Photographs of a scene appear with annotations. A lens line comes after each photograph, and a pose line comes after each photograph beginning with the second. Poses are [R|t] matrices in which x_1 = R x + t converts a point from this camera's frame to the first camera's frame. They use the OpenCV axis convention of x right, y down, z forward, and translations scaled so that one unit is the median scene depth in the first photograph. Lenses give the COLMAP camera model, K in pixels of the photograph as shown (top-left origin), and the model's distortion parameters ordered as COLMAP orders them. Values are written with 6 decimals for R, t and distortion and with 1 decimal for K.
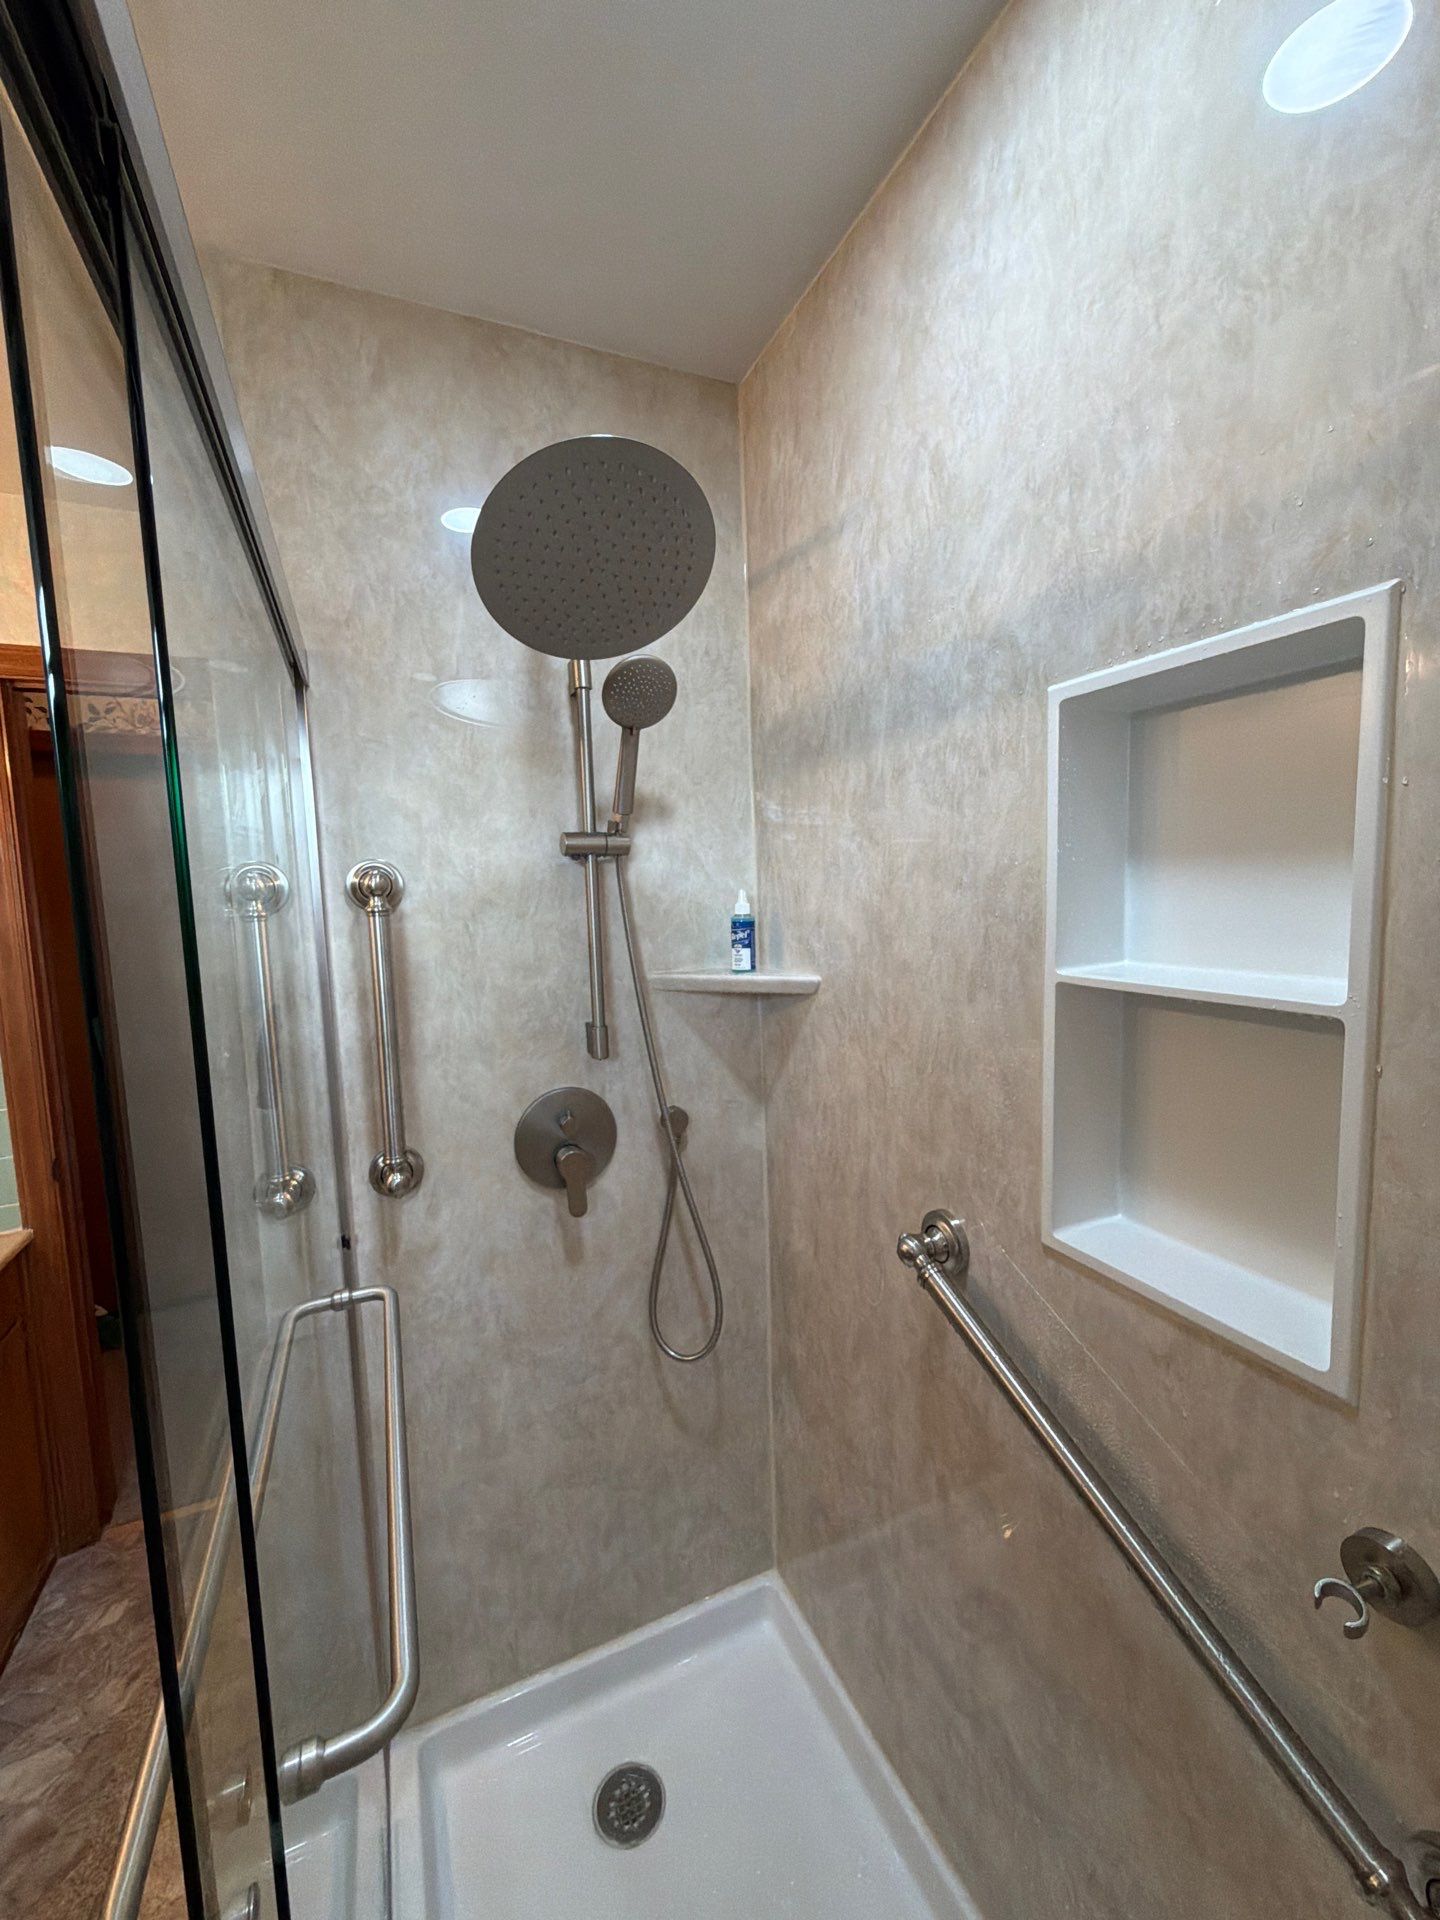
lens RADIAL K [[764.8, 0, 719.3], [0, 764.8, 956.0], [0, 0, 1]] dist [0.000209, -0.000044]
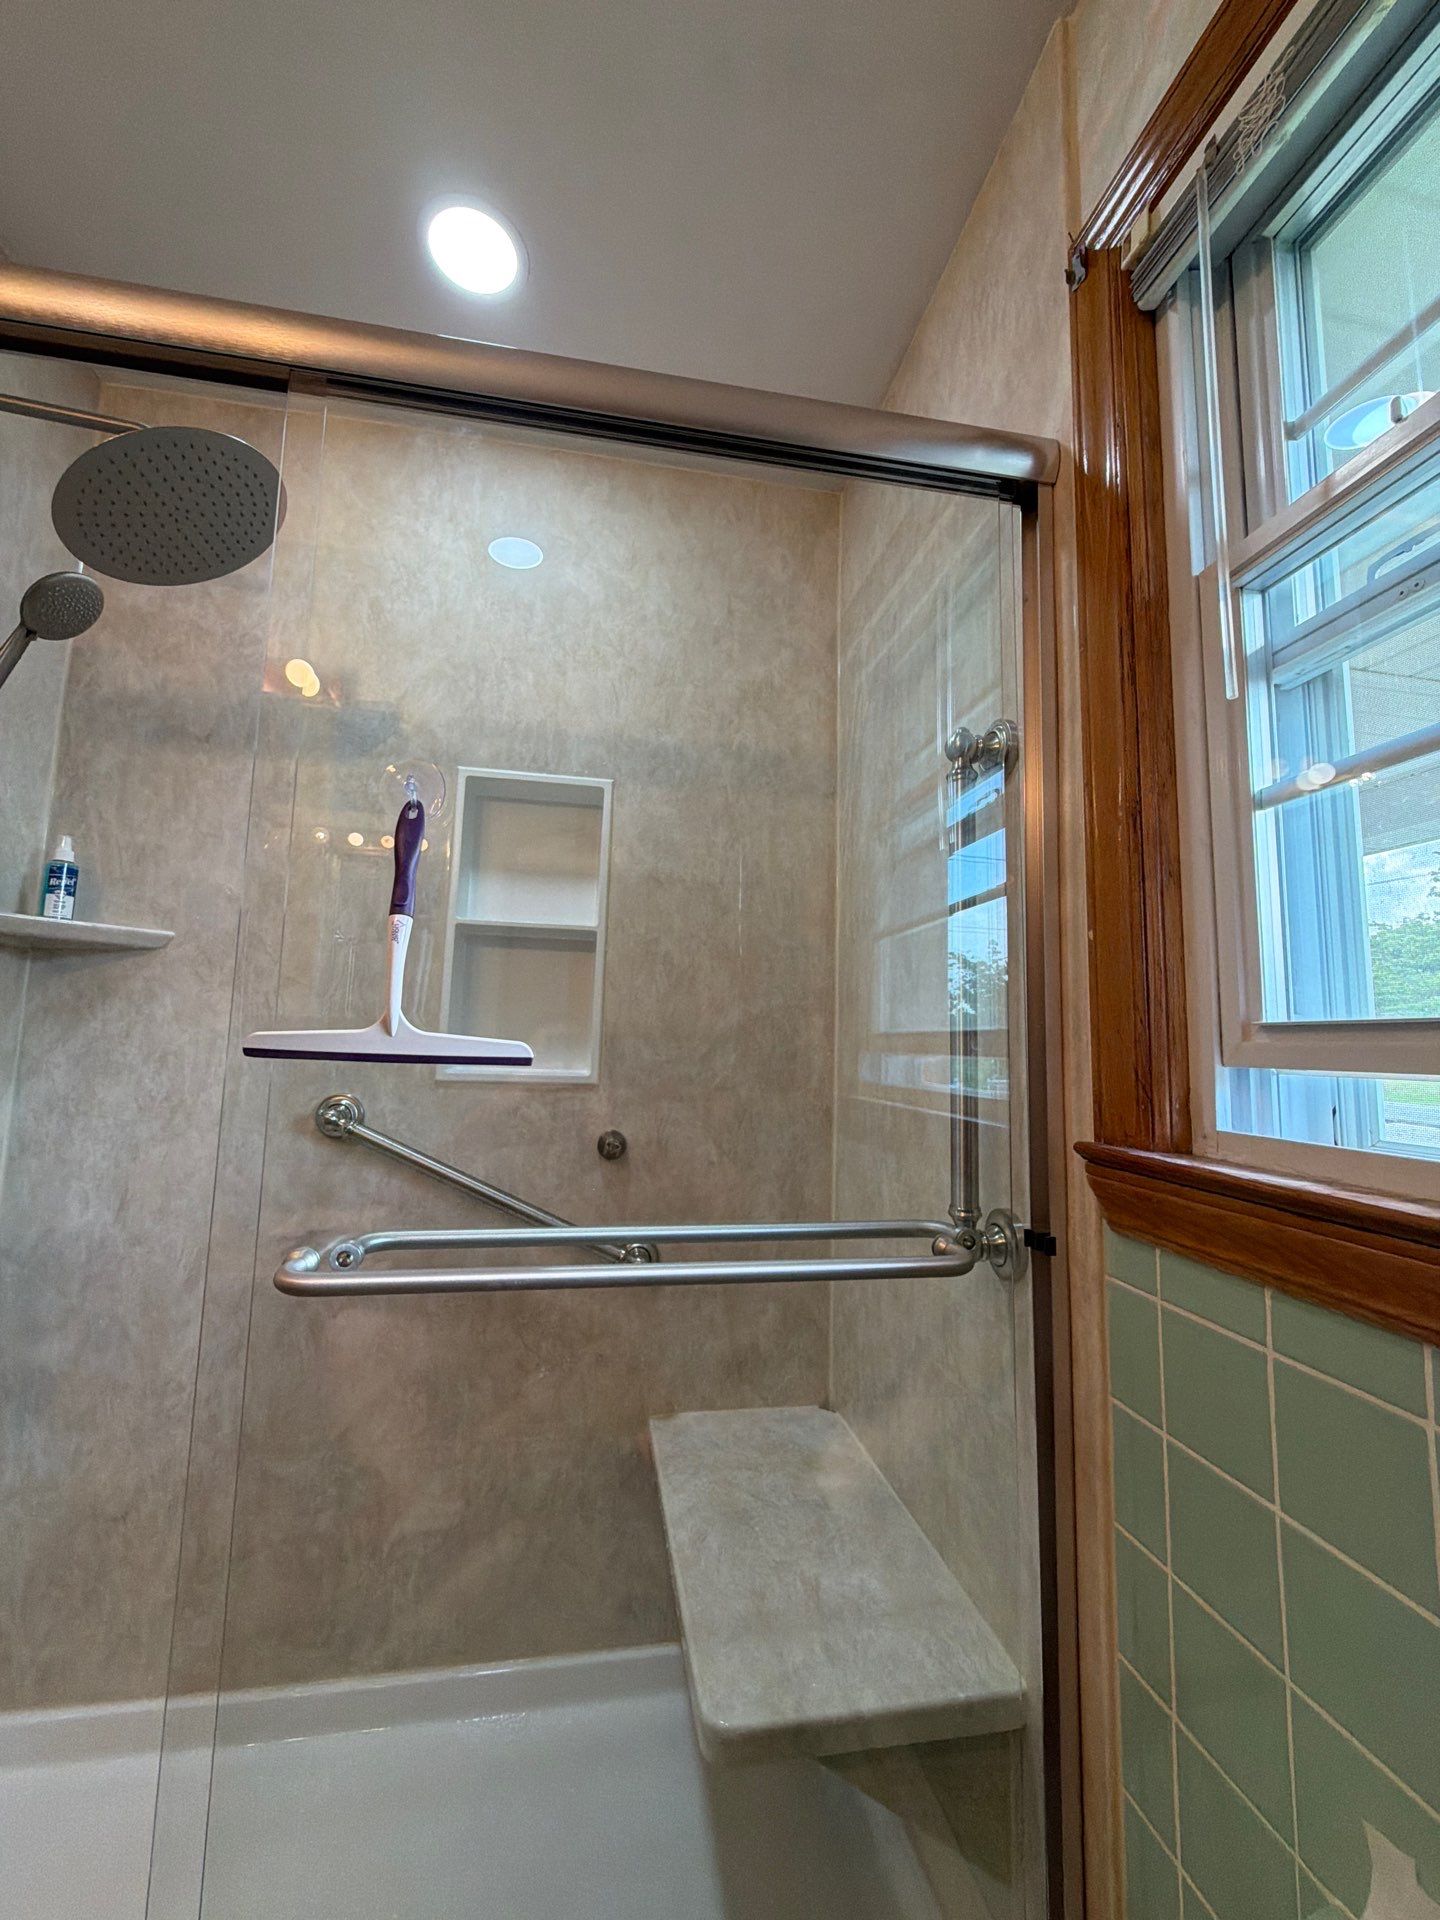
lens RADIAL K [[764.8, 0, 717.8], [0, 764.8, 958.5], [0, 0, 1]] dist [0.000209, -0.000044]
pose [[0.240412, 0.150009, 0.959010, -0.894156], [0.055609, 0.984235, -0.167895, 0.360180], [-0.969077, 0.093694, 0.228280, 0.004494]]
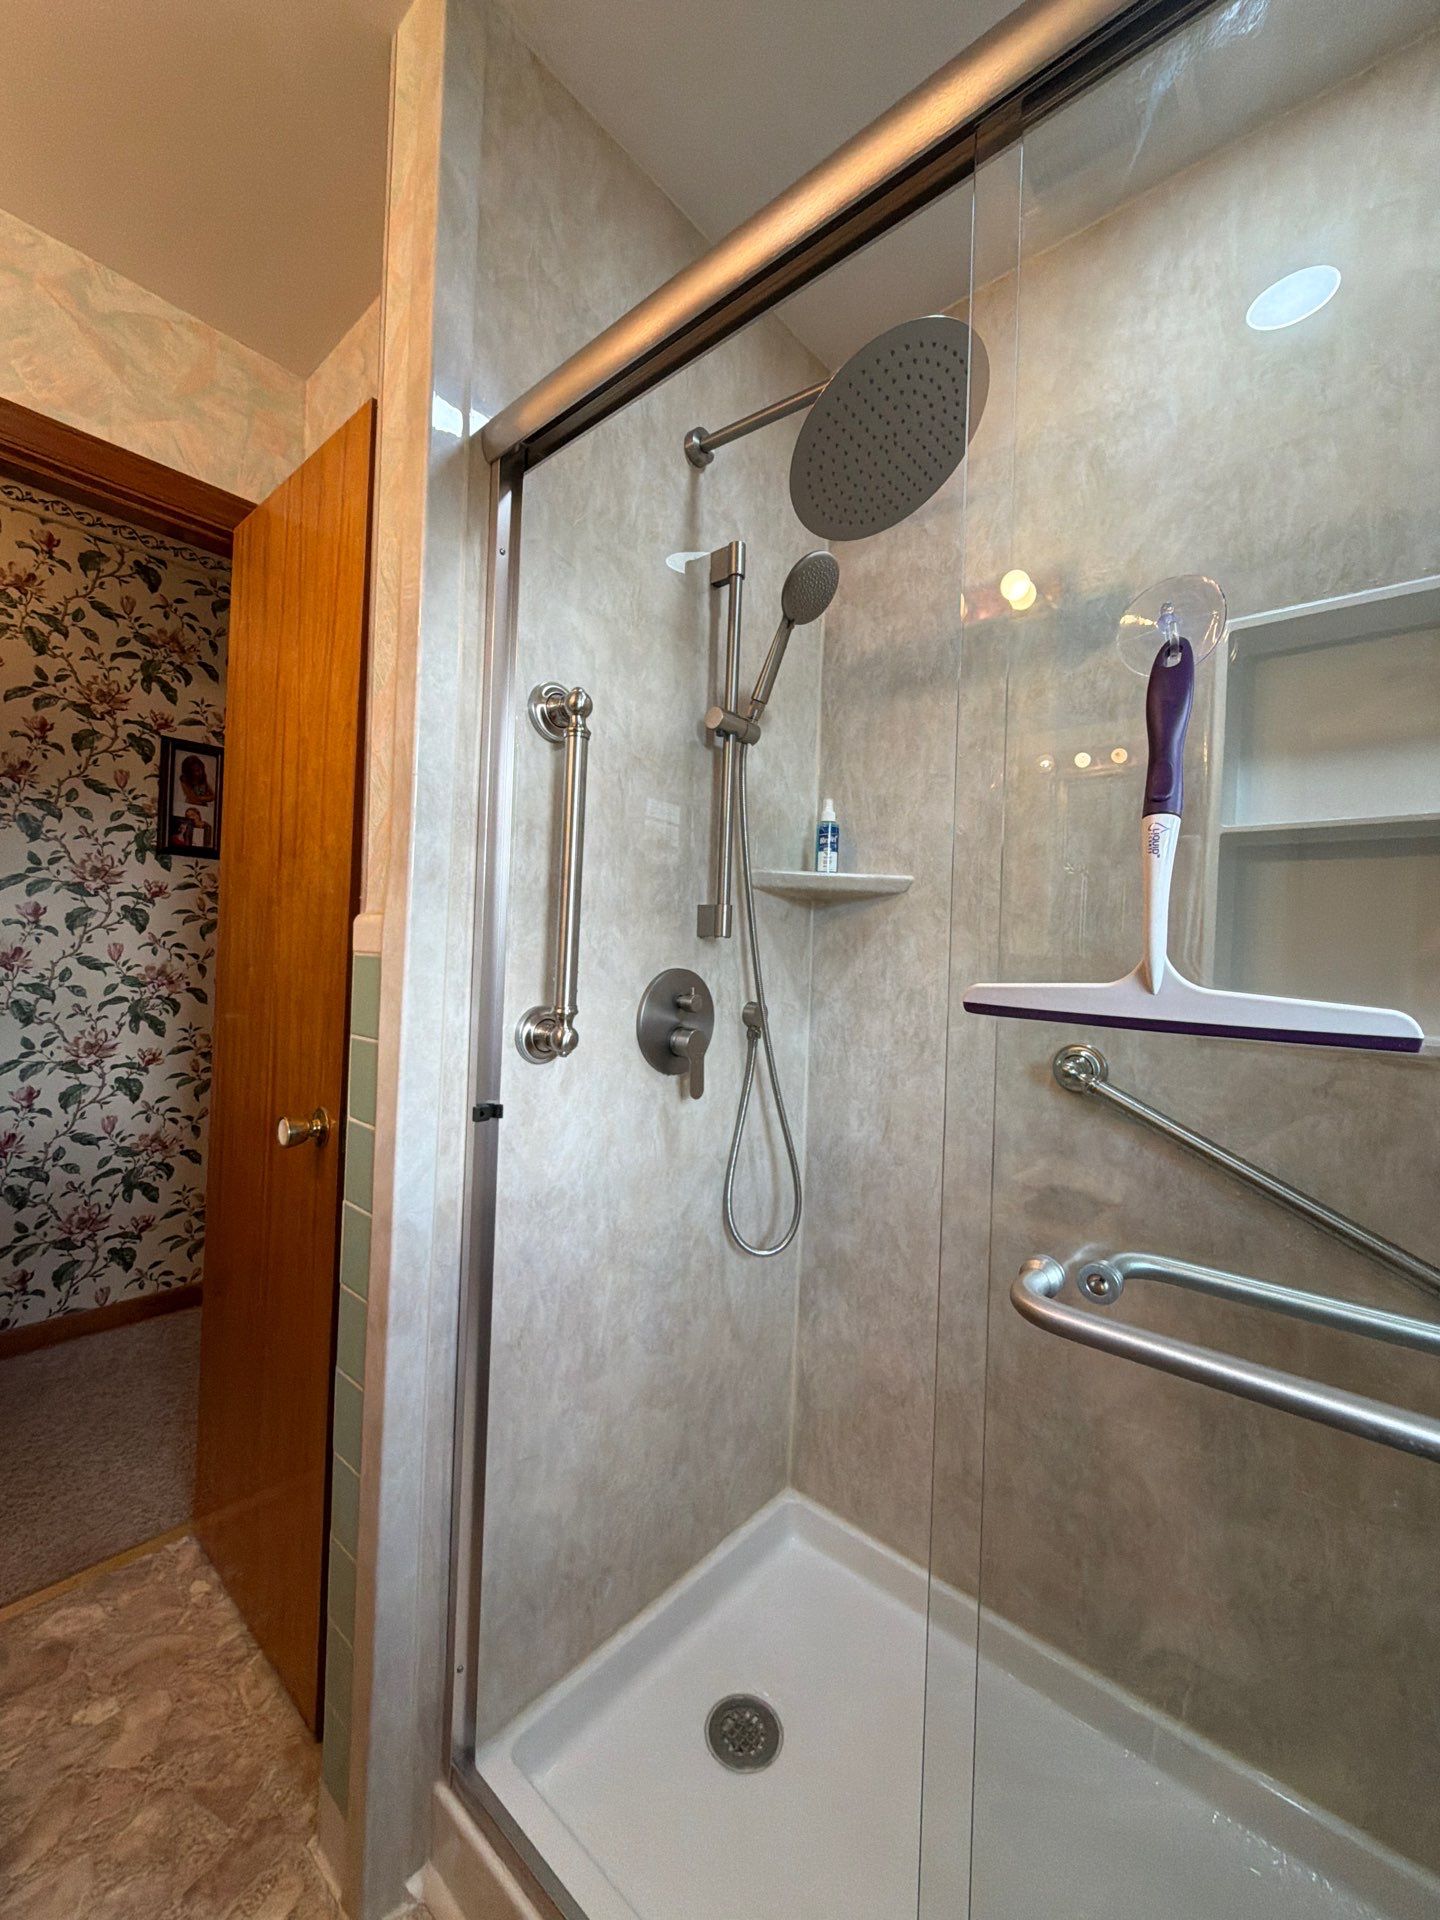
lens RADIAL K [[764.8, 0, 715.3], [0, 764.8, 959.0], [0, 0, 1]] dist [0.000209, -0.000044]
pose [[0.906116, 0.065239, 0.417968, -0.743539], [-0.028126, 0.995141, -0.094352, 0.328645], [-0.422093, 0.073738, 0.903549, 0.133890]]
